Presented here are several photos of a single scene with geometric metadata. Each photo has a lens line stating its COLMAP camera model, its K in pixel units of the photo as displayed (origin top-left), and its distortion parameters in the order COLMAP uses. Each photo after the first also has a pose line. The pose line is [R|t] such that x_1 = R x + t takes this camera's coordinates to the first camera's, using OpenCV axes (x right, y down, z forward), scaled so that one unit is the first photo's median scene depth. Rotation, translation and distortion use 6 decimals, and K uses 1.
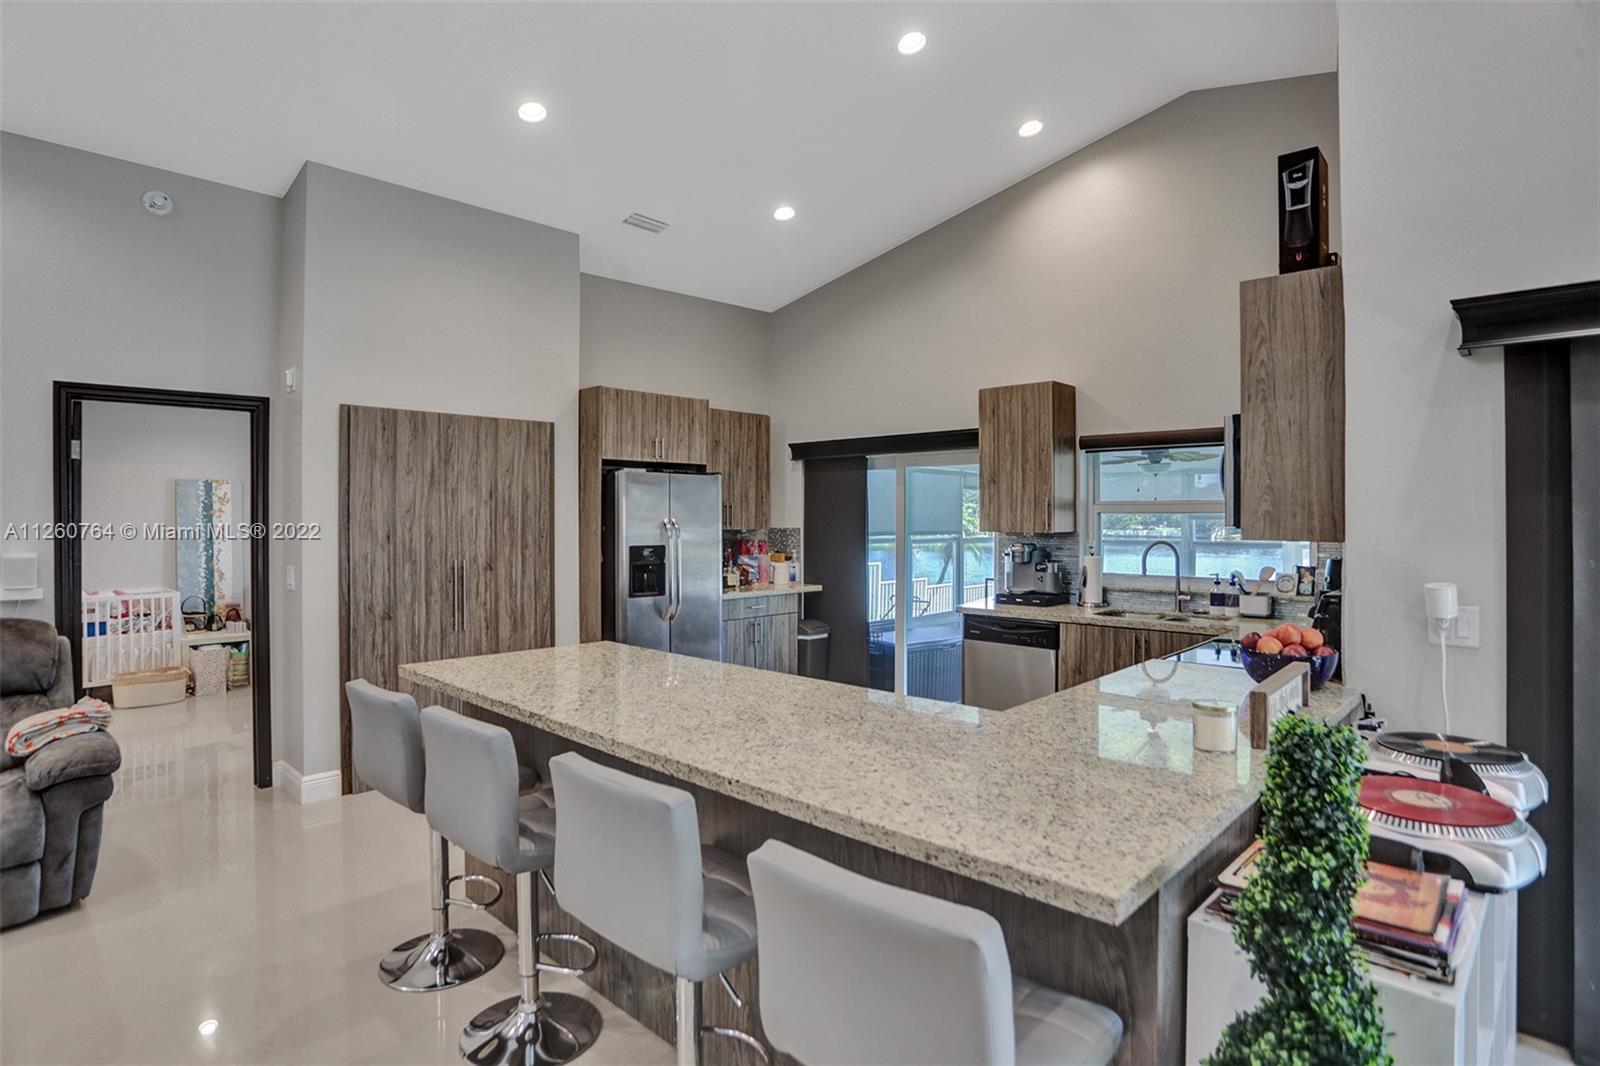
lens RADIAL K [[865.6, 0, 802.1], [0, 865.6, 521.9], [0, 0, 1]] dist [-0.024452, 0.001971]
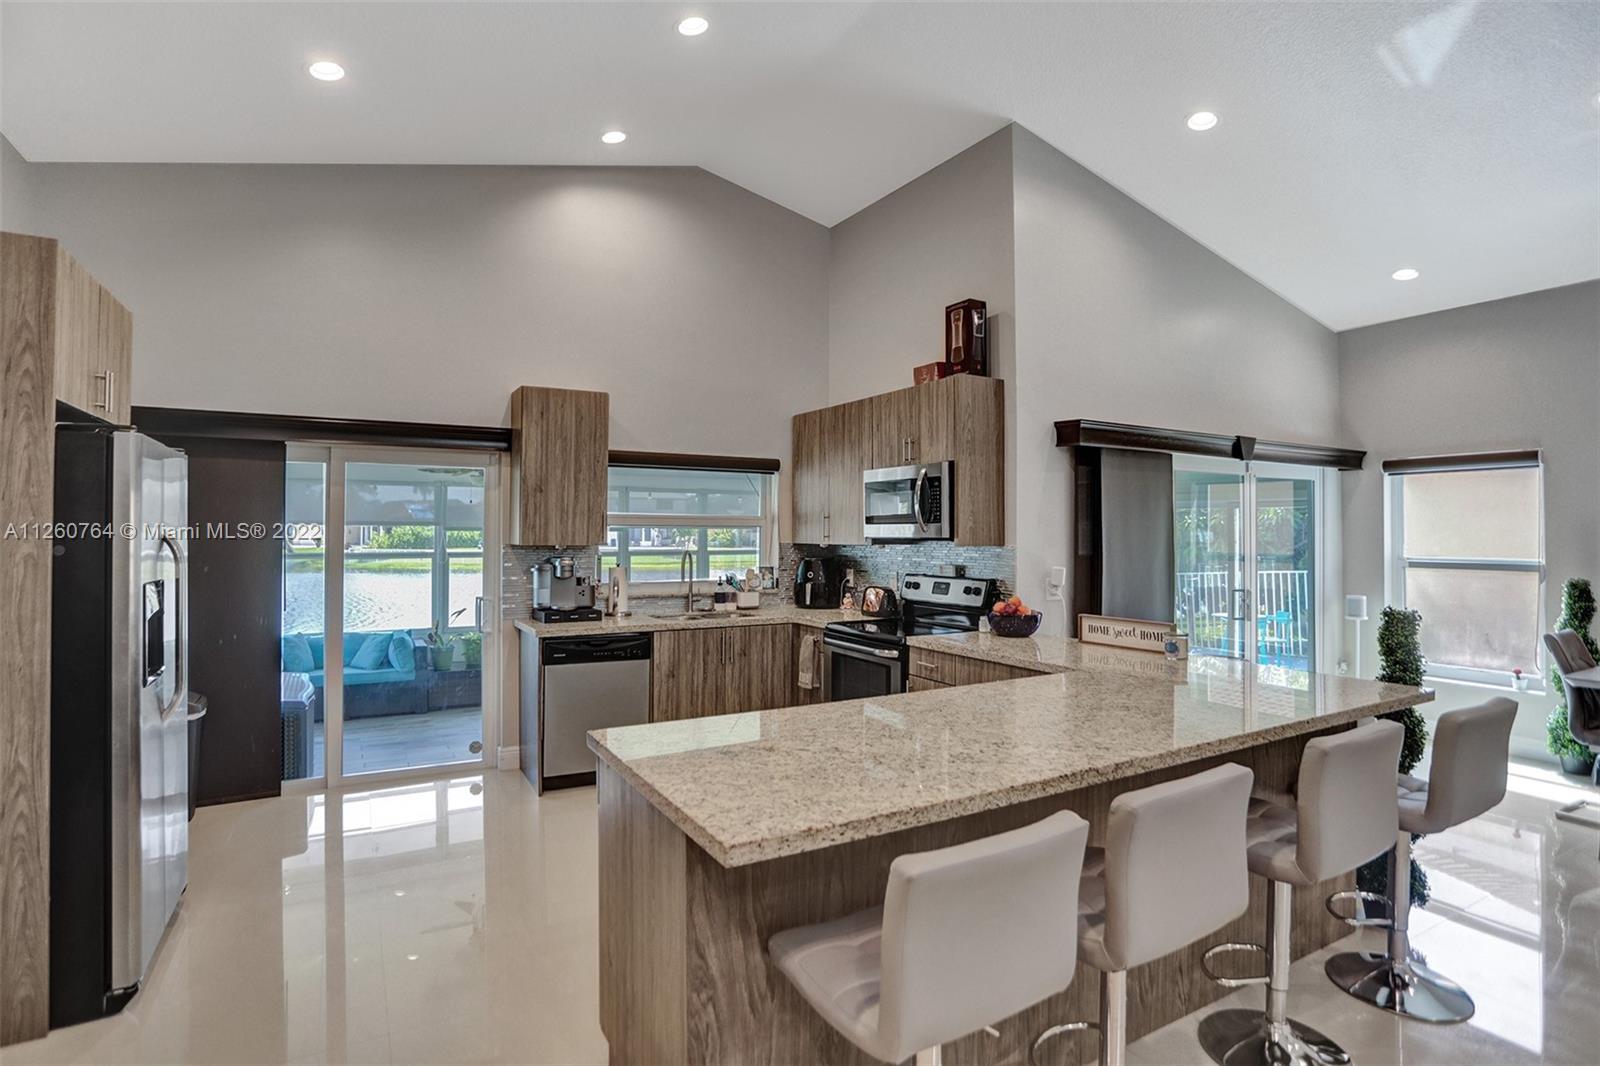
lens RADIAL K [[865.6, 0, 761.8], [0, 865.6, 524.8], [0, 0, 1]] dist [-0.024452, 0.001971]
pose [[0.284574, 0.007980, 0.958621, -1.269929], [-0.000152, 0.999966, -0.008279, -0.005210], [-0.958654, 0.002210, 0.284565, 1.124115]]
